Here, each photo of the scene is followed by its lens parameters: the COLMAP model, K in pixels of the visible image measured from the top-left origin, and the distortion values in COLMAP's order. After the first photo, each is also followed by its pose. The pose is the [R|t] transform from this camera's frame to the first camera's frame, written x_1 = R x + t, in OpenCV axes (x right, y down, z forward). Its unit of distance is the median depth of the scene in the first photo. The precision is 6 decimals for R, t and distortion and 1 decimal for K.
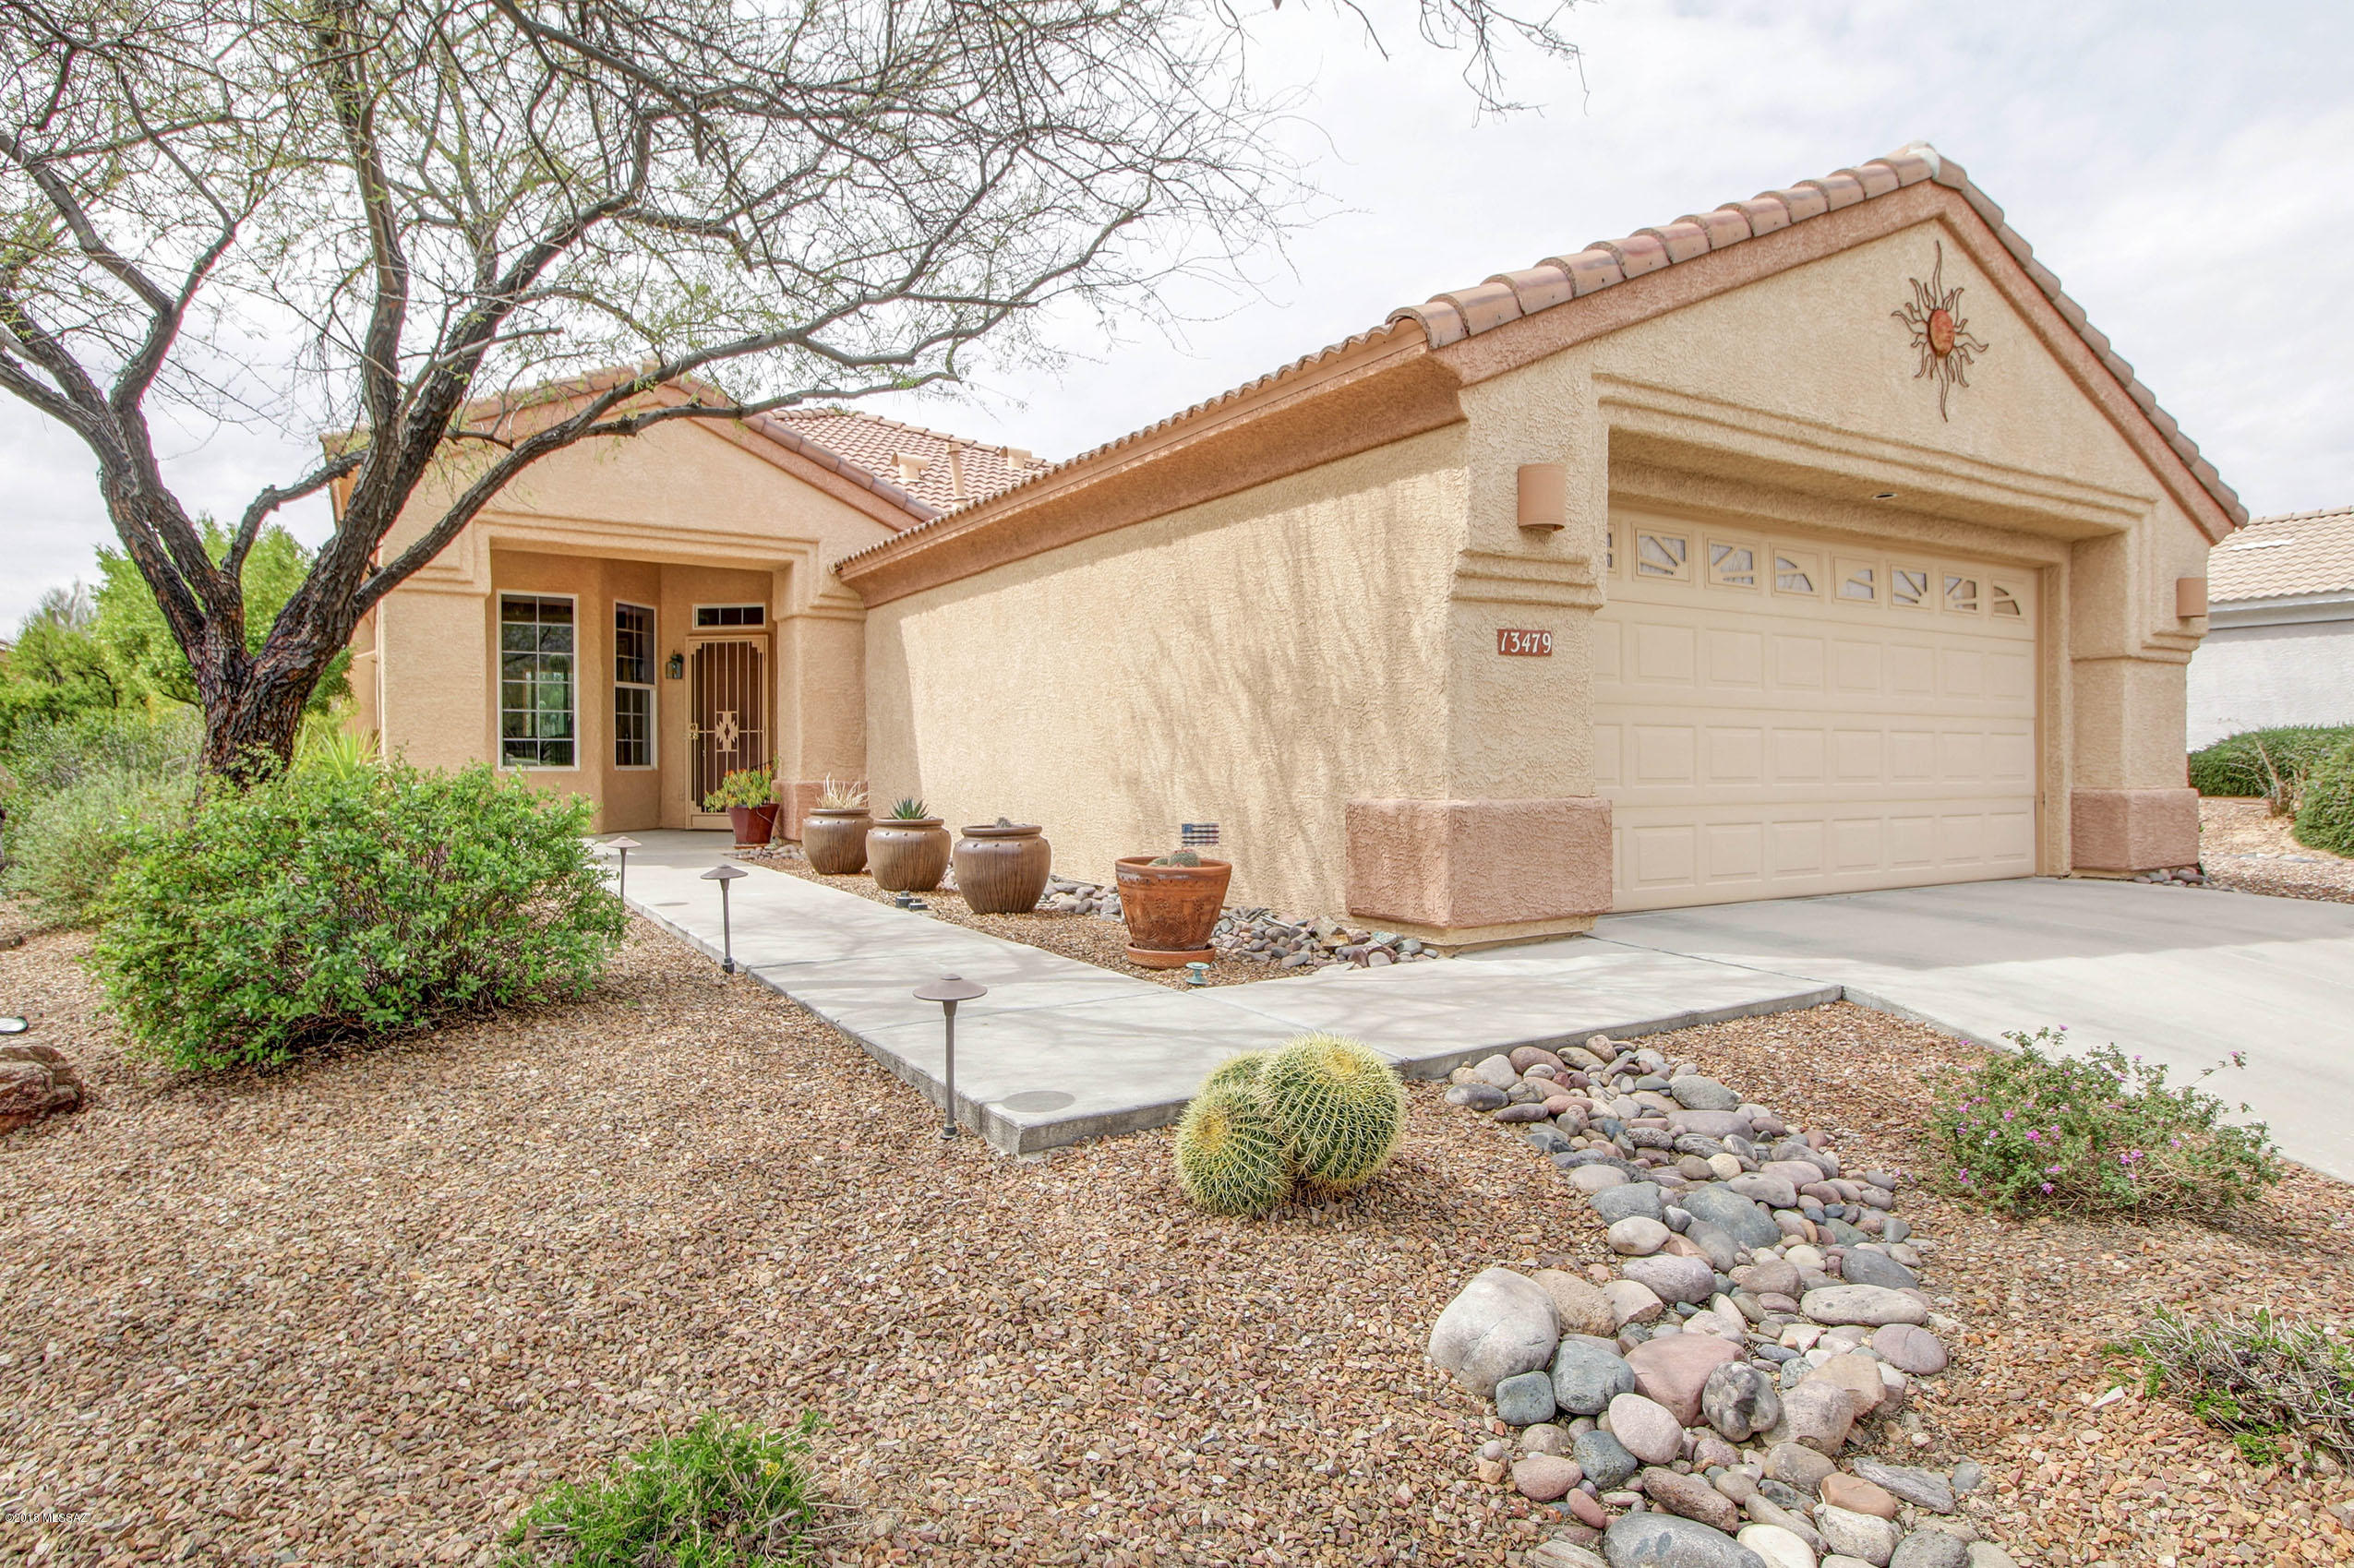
lens RADIAL K [[1312.0, 0, 1178.3], [0, 1312.0, 775.8], [0, 0, 1]] dist [0.001889, -0.001100]
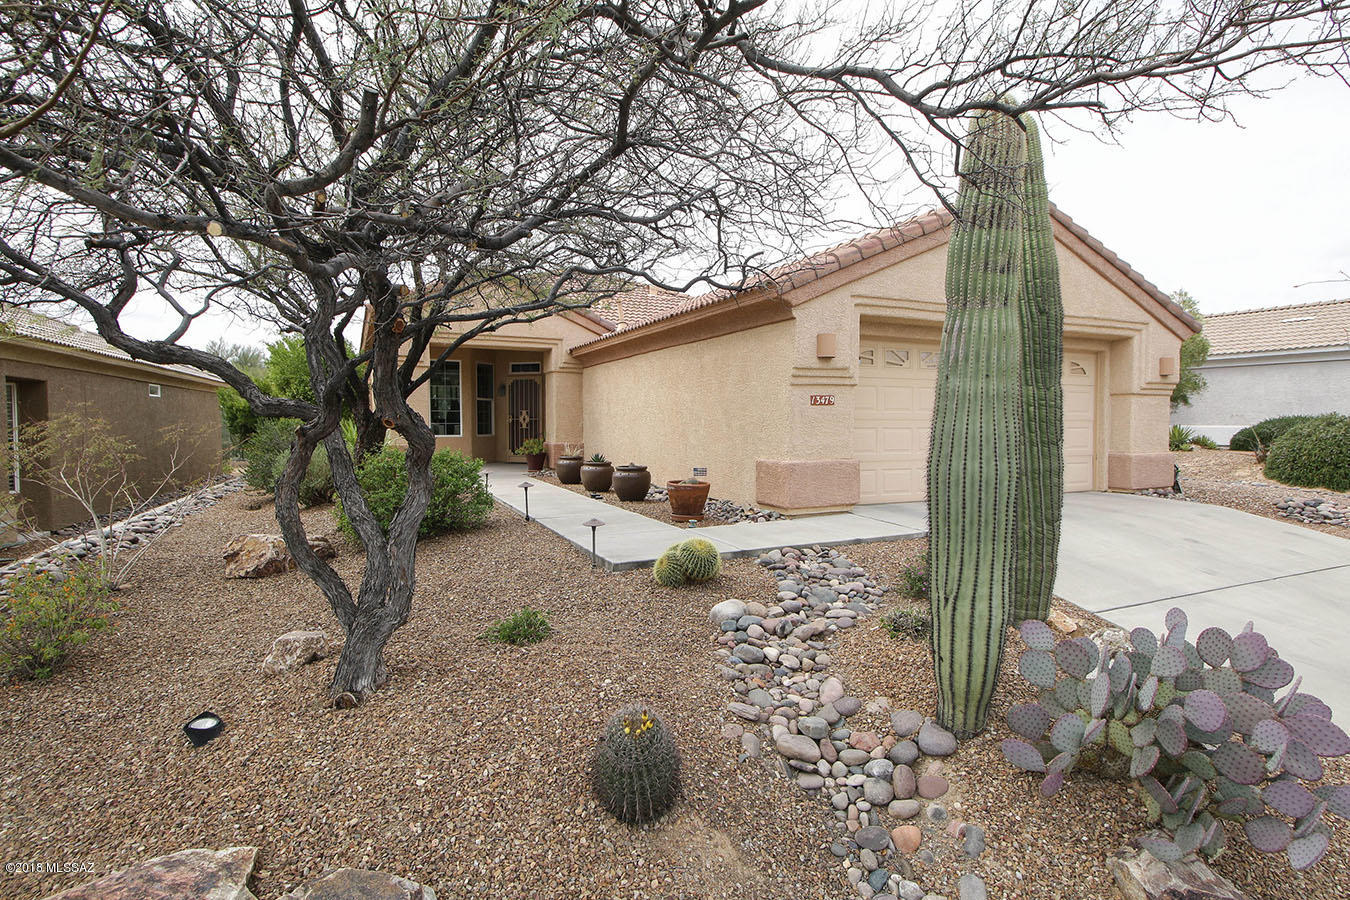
lens RADIAL K [[687.0, 0, 674.2], [0, 687.0, 450.3], [0, 0, 1]] dist [0.006477, 0.000513]
pose [[0.993489, 0.005868, -0.113777, 0.121825], [-0.002611, 0.999583, 0.028754, -0.038650], [0.113898, -0.028270, 0.993090, -0.378394]]
